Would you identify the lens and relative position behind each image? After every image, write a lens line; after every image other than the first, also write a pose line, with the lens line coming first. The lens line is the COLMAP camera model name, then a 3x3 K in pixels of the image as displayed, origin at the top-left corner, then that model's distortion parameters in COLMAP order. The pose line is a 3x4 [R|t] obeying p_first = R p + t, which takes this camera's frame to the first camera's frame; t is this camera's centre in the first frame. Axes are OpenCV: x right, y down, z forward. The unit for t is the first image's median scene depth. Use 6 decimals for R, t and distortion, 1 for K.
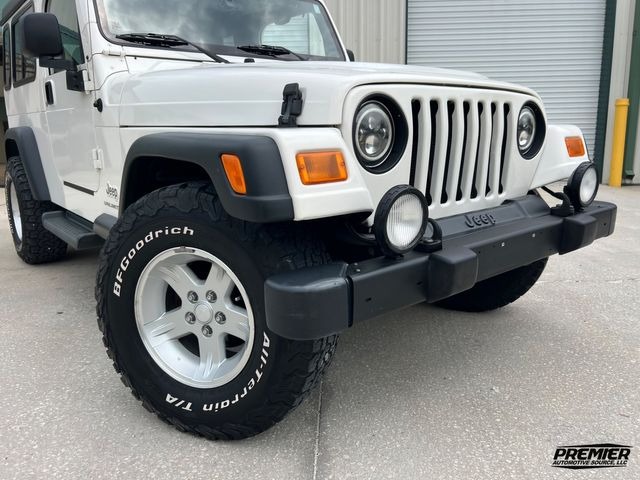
lens RADIAL K [[489.9, 0, 325.4], [0, 489.9, 231.5], [0, 0, 1]] dist [0.019551, -0.010530]
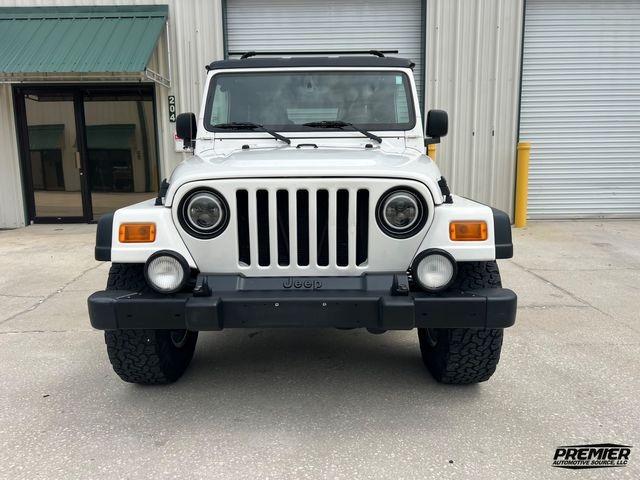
lens RADIAL K [[486.0, 0, 315.3], [0, 486.0, 242.1], [0, 0, 1]] dist [0.048129, -0.052869]
pose [[0.760144, 0.124041, -0.637804, 1.159960], [-0.136412, 0.990198, 0.029998, -0.177568], [0.635273, 0.064201, 0.769614, 0.073295]]
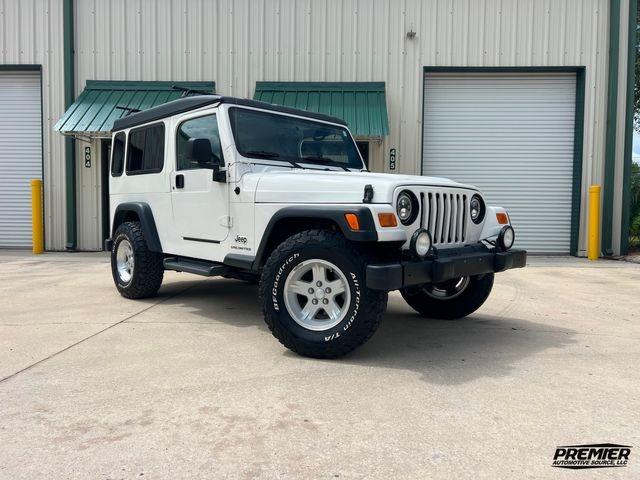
lens RADIAL K [[488.1, 0, 321.6], [0, 488.1, 234.3], [0, 0, 1]] dist [0.049907, -0.058534]
pose [[0.998039, 0.018040, 0.059937, -0.346693], [-0.008169, 0.986916, -0.161031, 0.236864], [-0.062058, 0.160226, 0.985128, -0.959339]]
